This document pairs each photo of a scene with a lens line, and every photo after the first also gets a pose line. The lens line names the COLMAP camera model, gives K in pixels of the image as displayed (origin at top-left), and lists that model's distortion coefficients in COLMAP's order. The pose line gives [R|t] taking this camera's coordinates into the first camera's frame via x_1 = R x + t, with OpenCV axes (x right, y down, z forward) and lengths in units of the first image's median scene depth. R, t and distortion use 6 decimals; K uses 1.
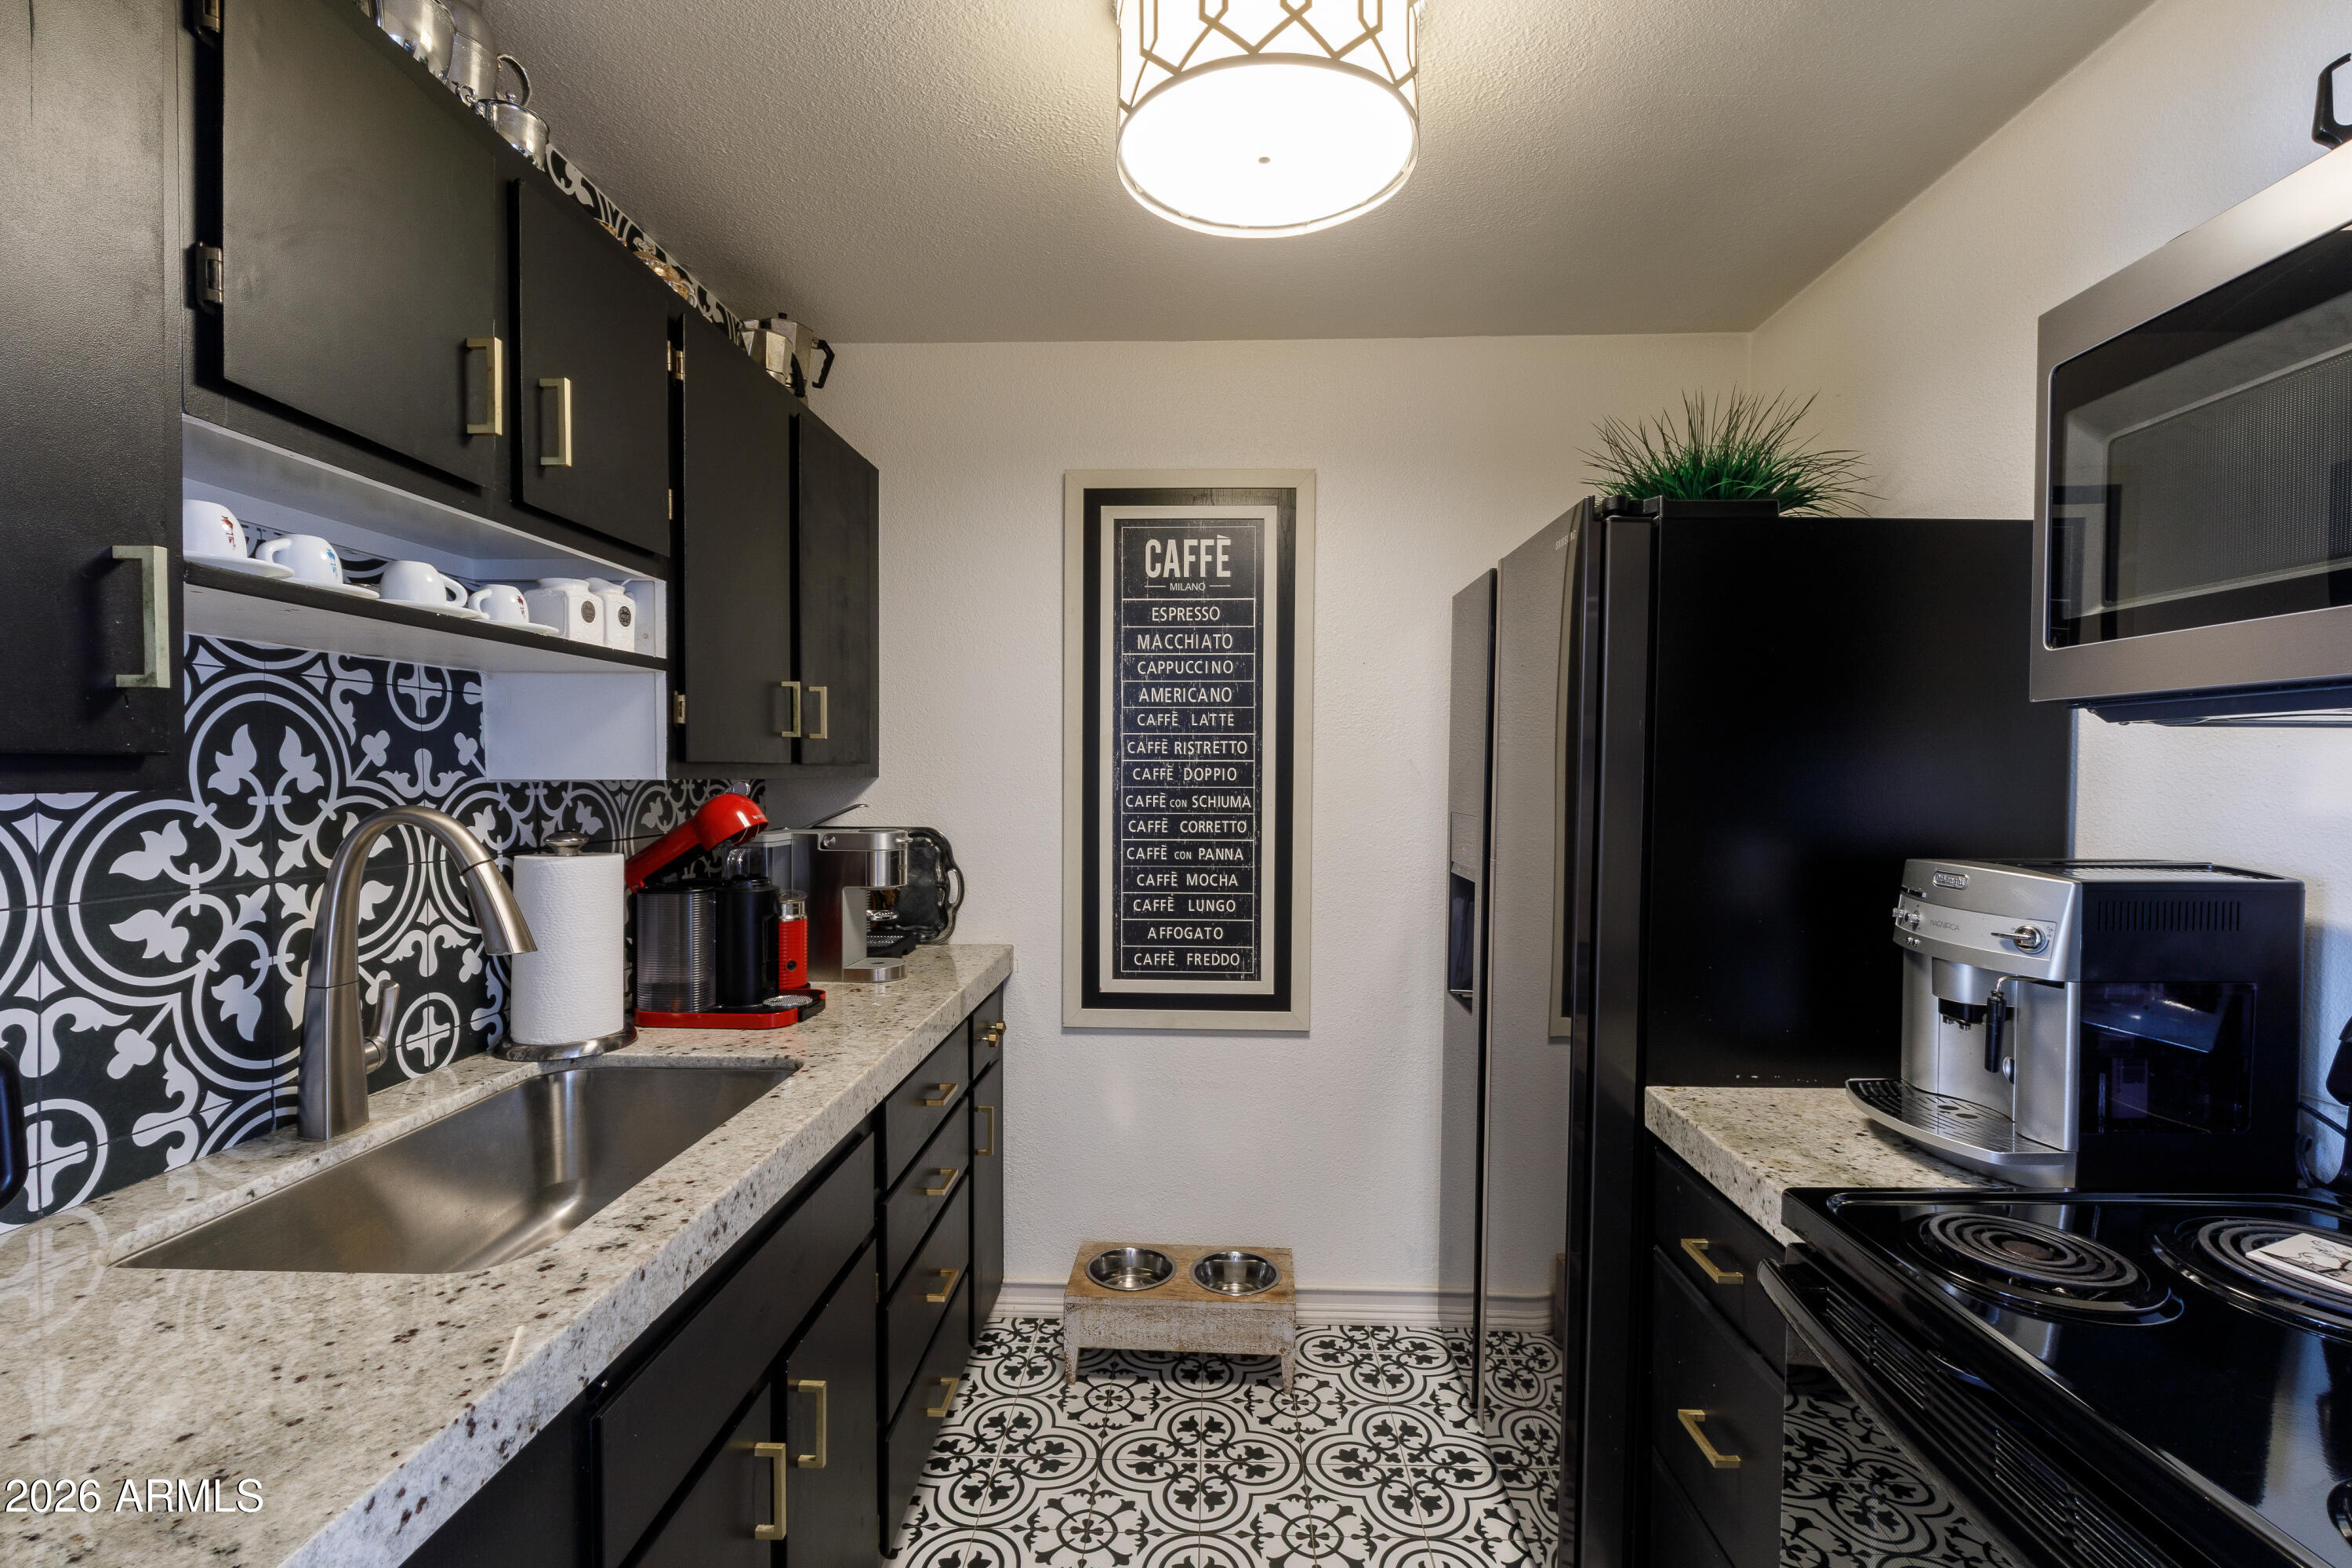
lens RADIAL K [[1057.9, 0, 1176.0], [0, 1057.9, 784.0], [0, 0, 1]] dist [0.003711, -0.000120]
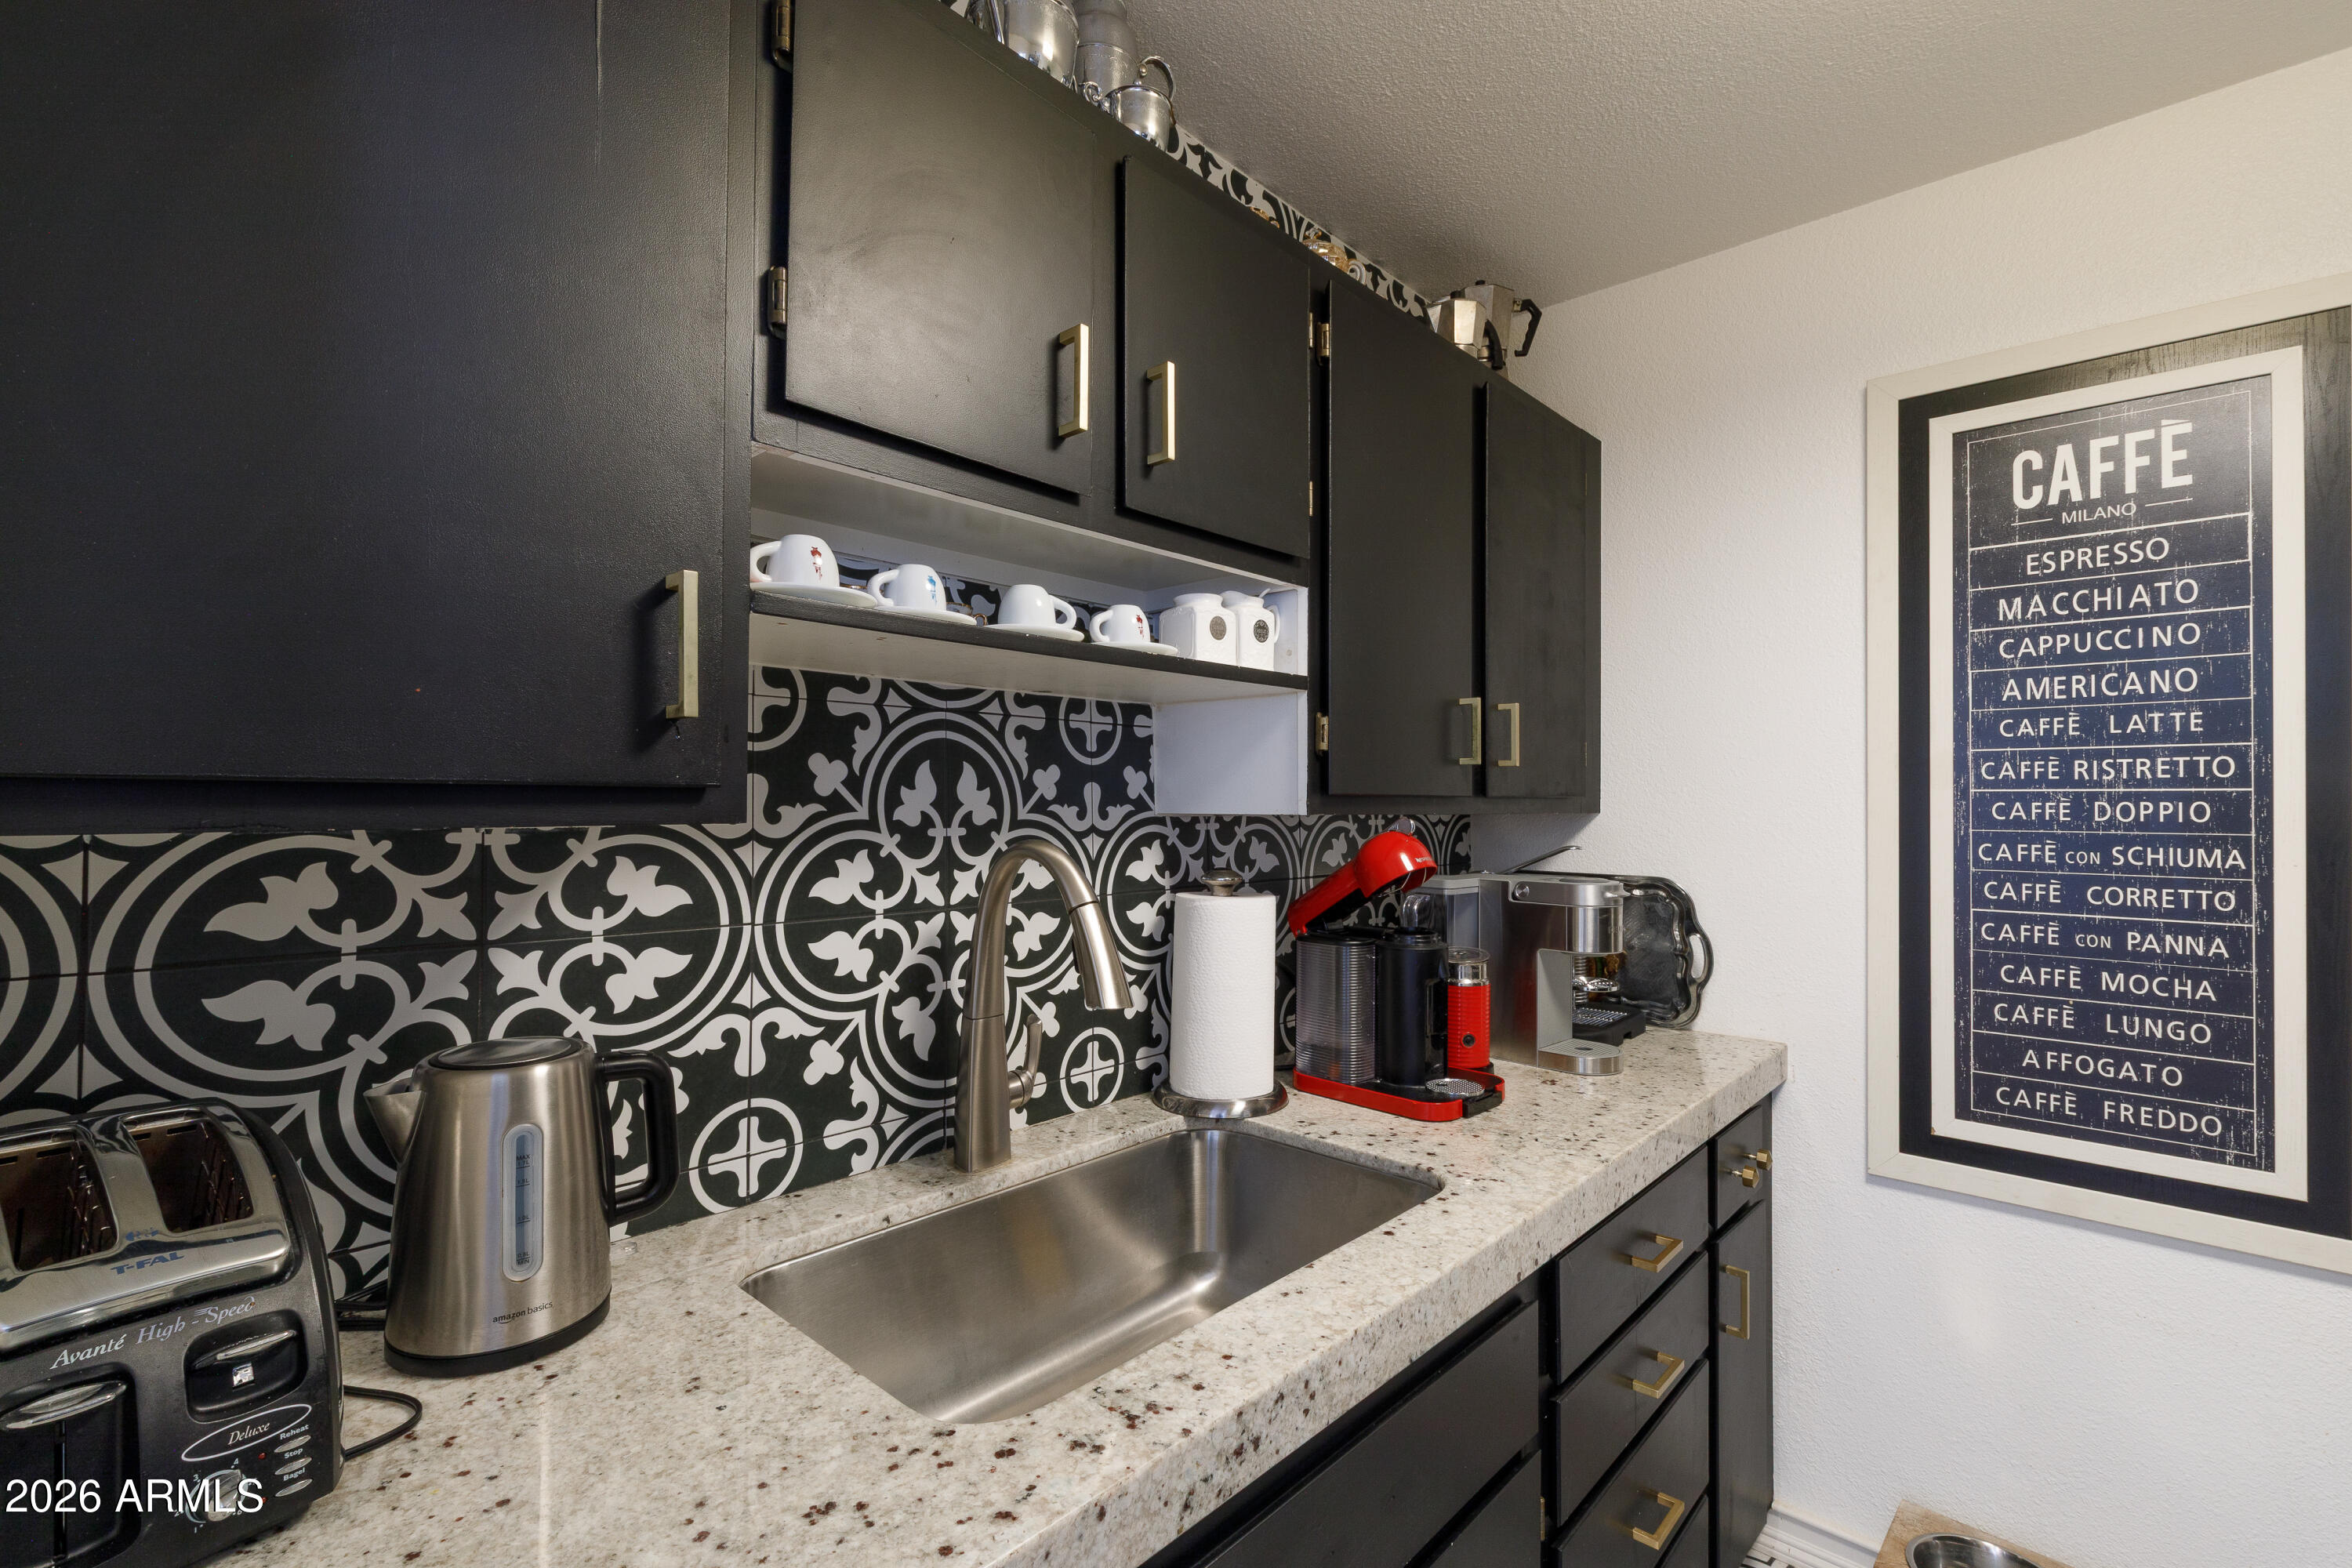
lens RADIAL K [[1051.9, 0, 1178.3], [0, 1051.9, 790.2], [0, 0, 1]] dist [-0.000426, -0.000590]
pose [[0.760768, -0.007588, -0.648979, -0.001147], [-0.009866, 0.999681, -0.023253, -0.002913], [0.648948, 0.024093, 0.760451, 0.245615]]
